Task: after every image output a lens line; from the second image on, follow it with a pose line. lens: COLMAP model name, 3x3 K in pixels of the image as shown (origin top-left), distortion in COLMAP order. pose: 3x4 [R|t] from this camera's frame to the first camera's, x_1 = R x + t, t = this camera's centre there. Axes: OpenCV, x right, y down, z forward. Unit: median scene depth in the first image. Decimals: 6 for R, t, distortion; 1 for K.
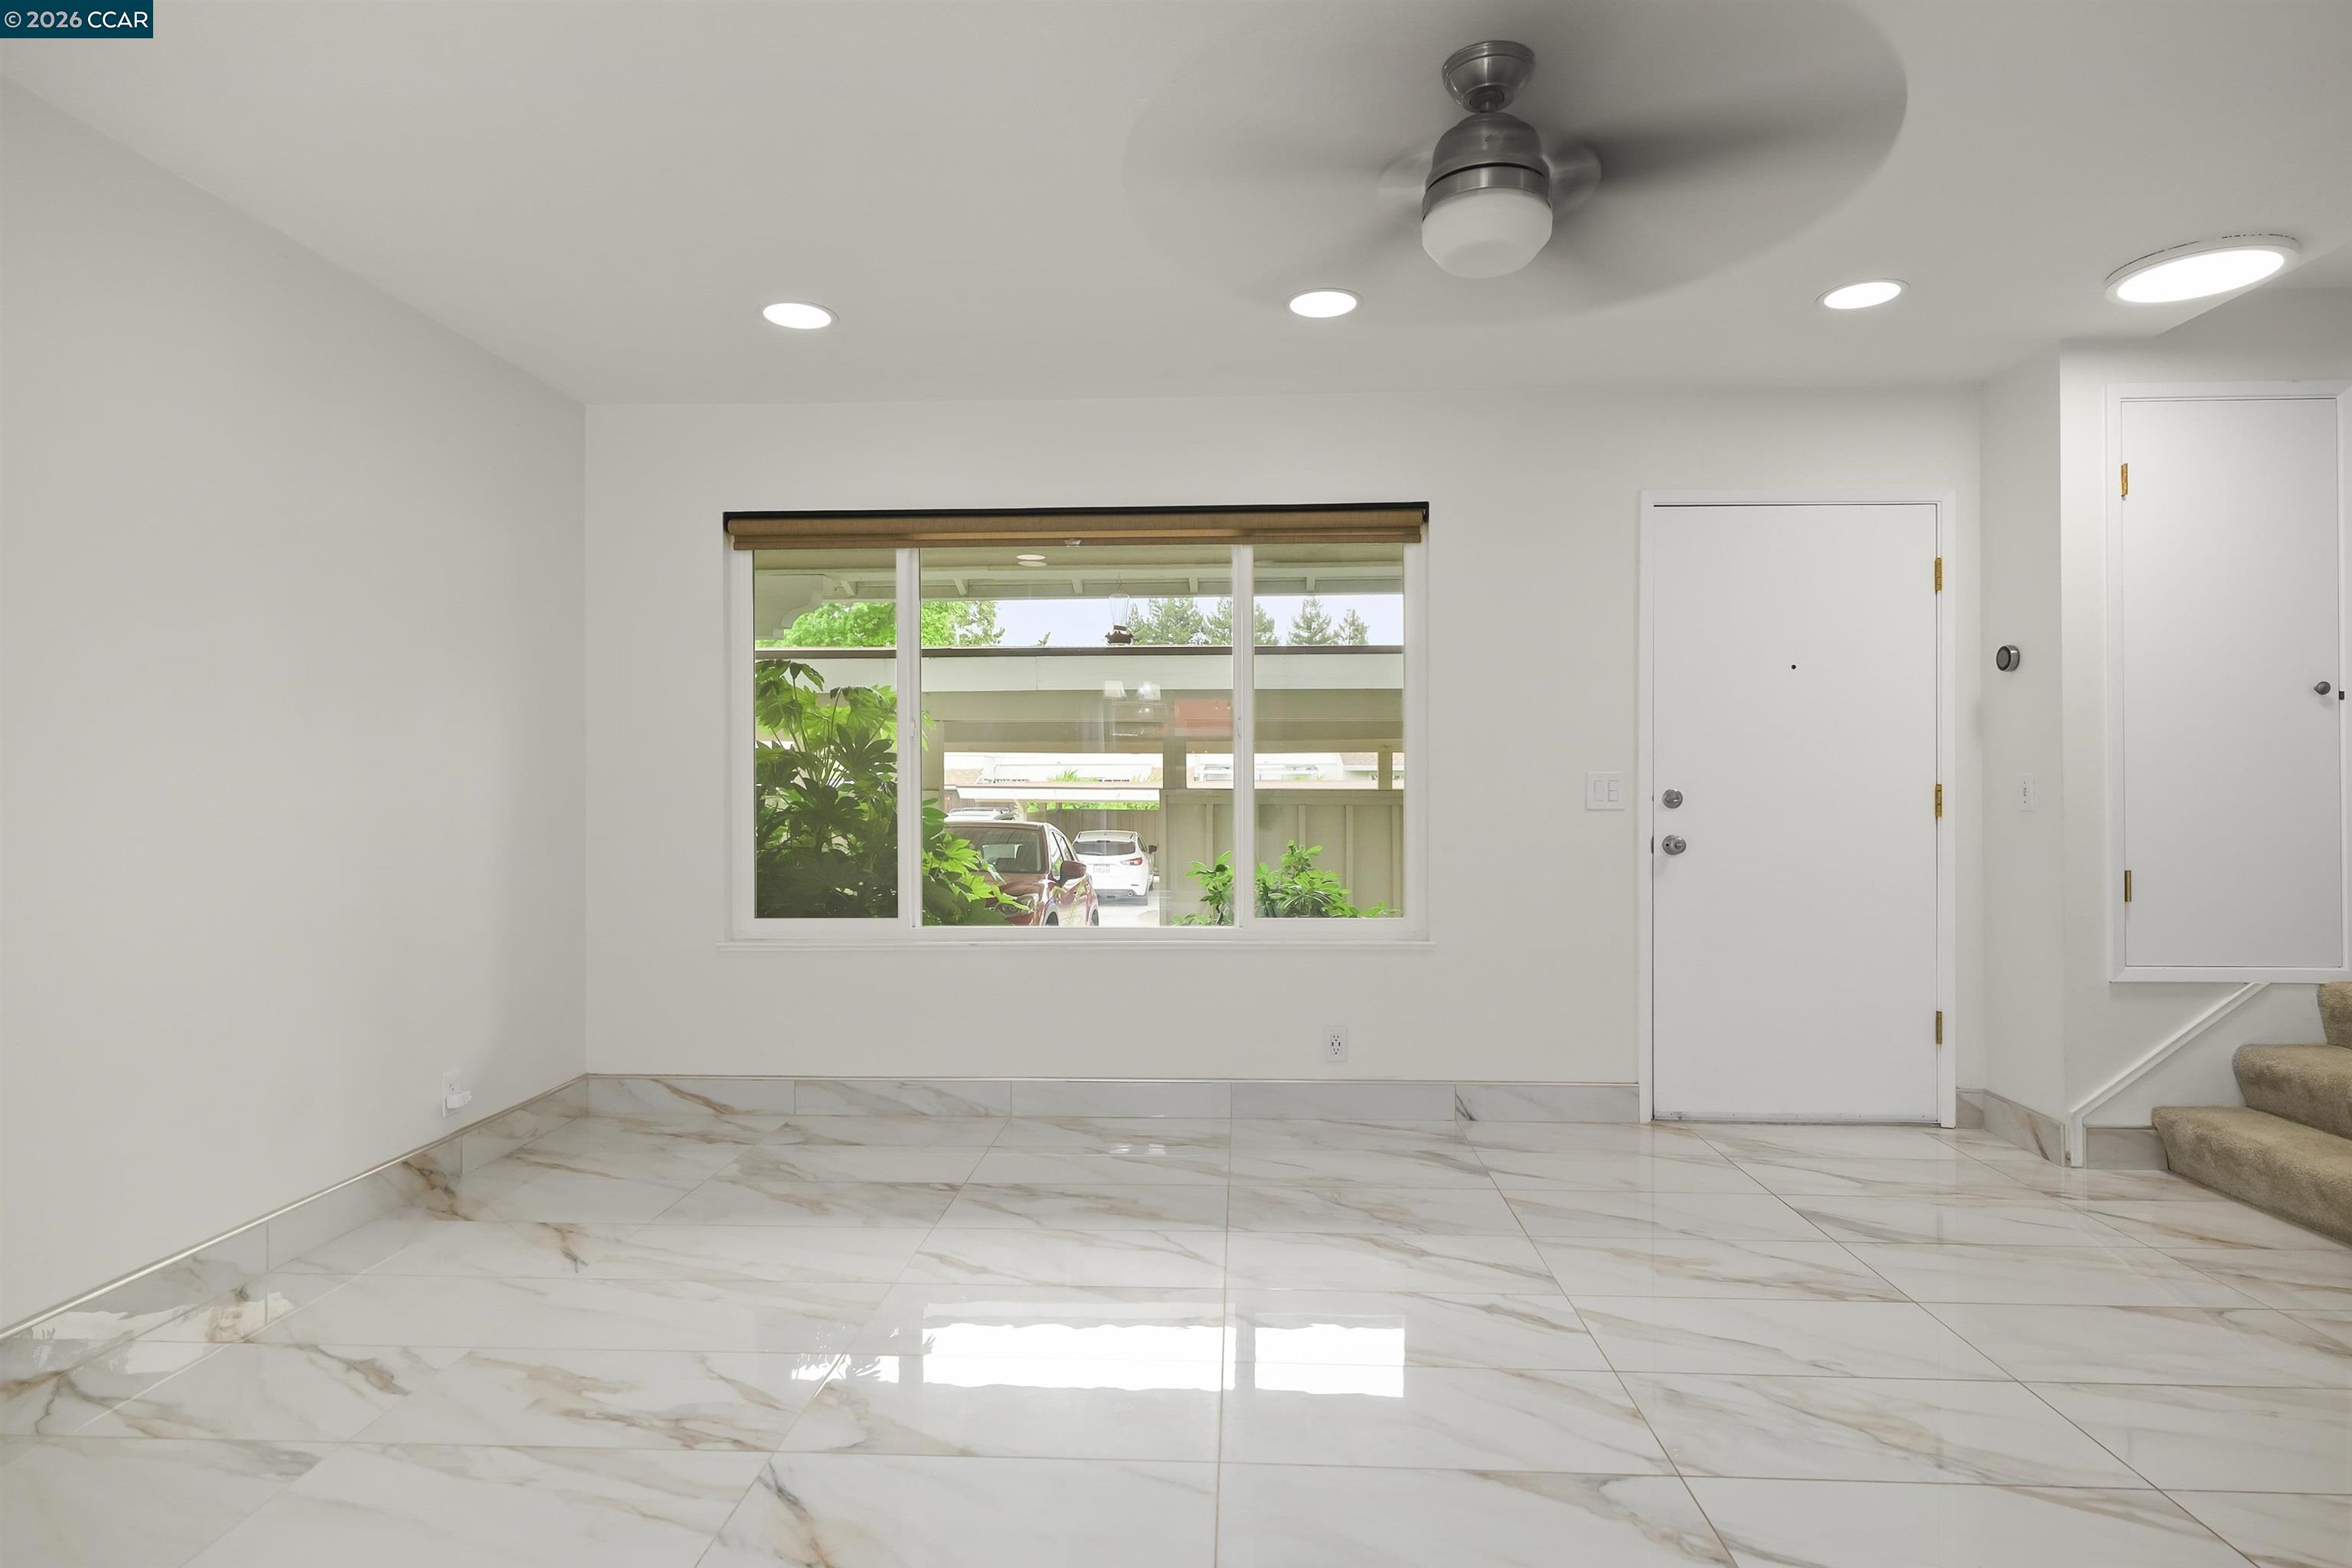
lens RADIAL K [[1238.1, 0, 1174.7], [0, 1238.1, 781.0], [0, 0, 1]] dist [-0.006938, -0.001769]
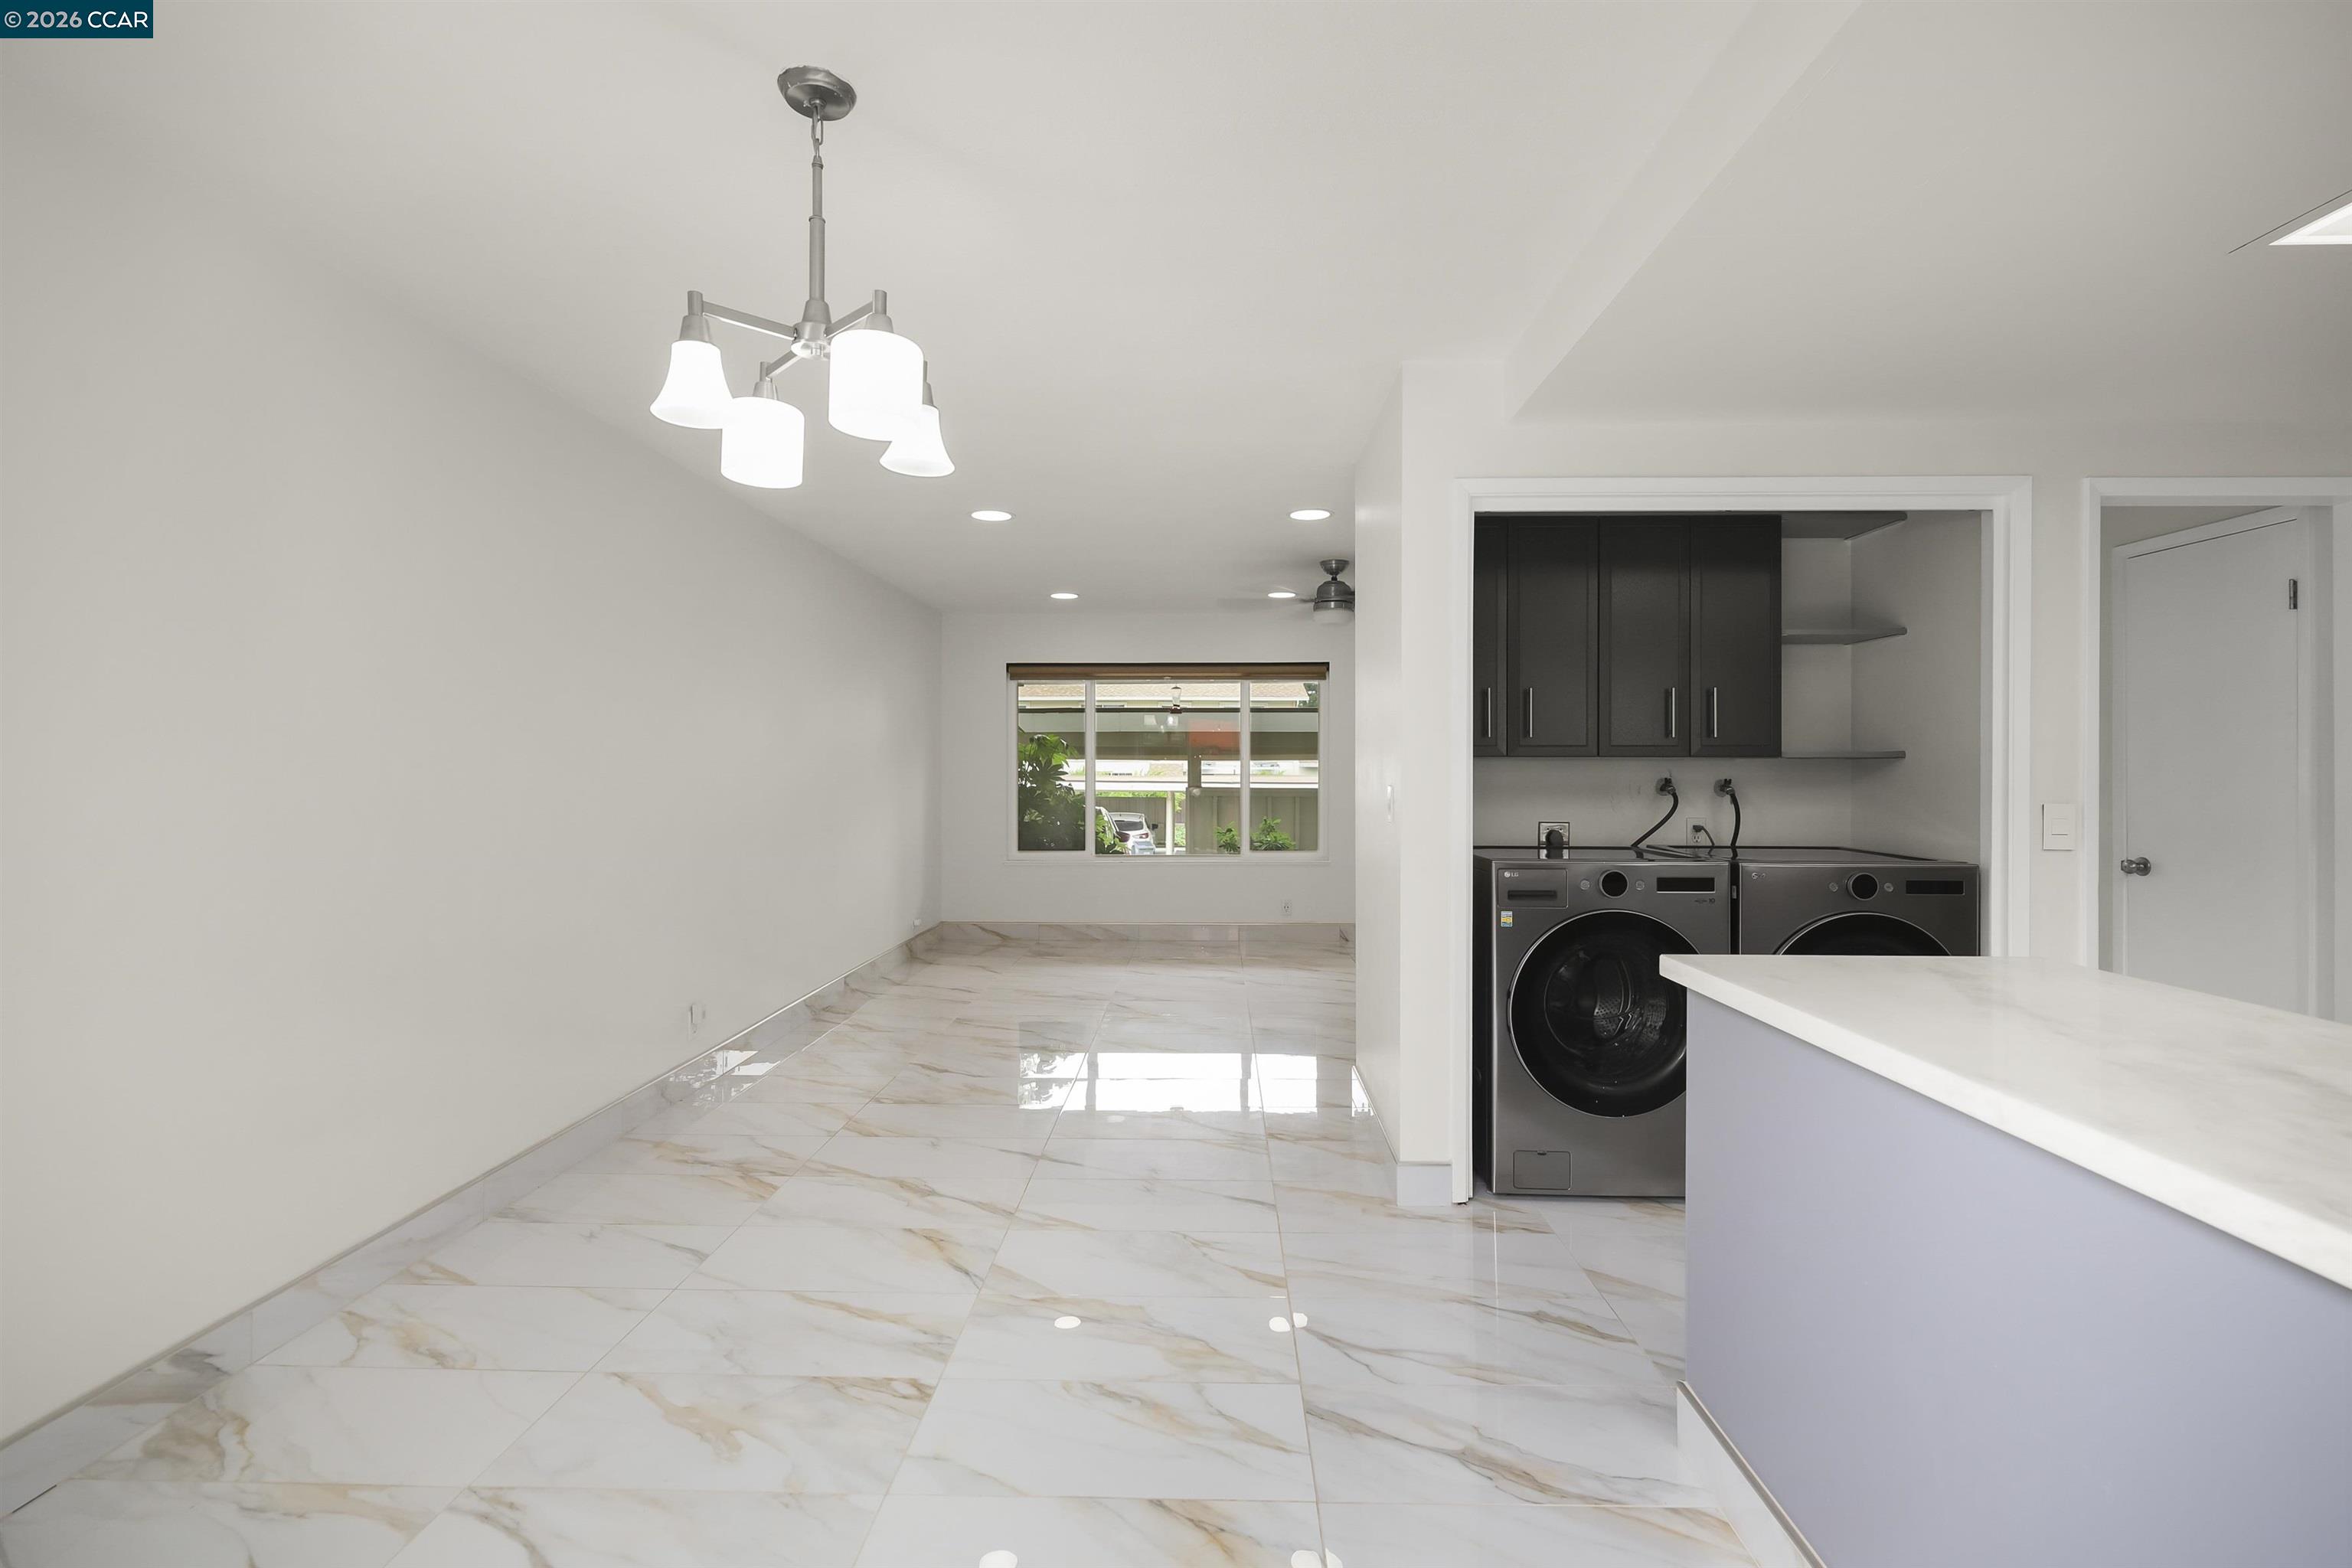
lens RADIAL K [[1073.4, 0, 1184.7], [0, 1073.4, 775.5], [0, 0, 1]] dist [-0.001023, 0.000650]
pose [[0.999612, 0.004946, 0.027401, -0.105601], [-0.005065, 0.999978, 0.004271, -0.031100], [-0.027380, -0.004408, 0.999615, -0.918771]]
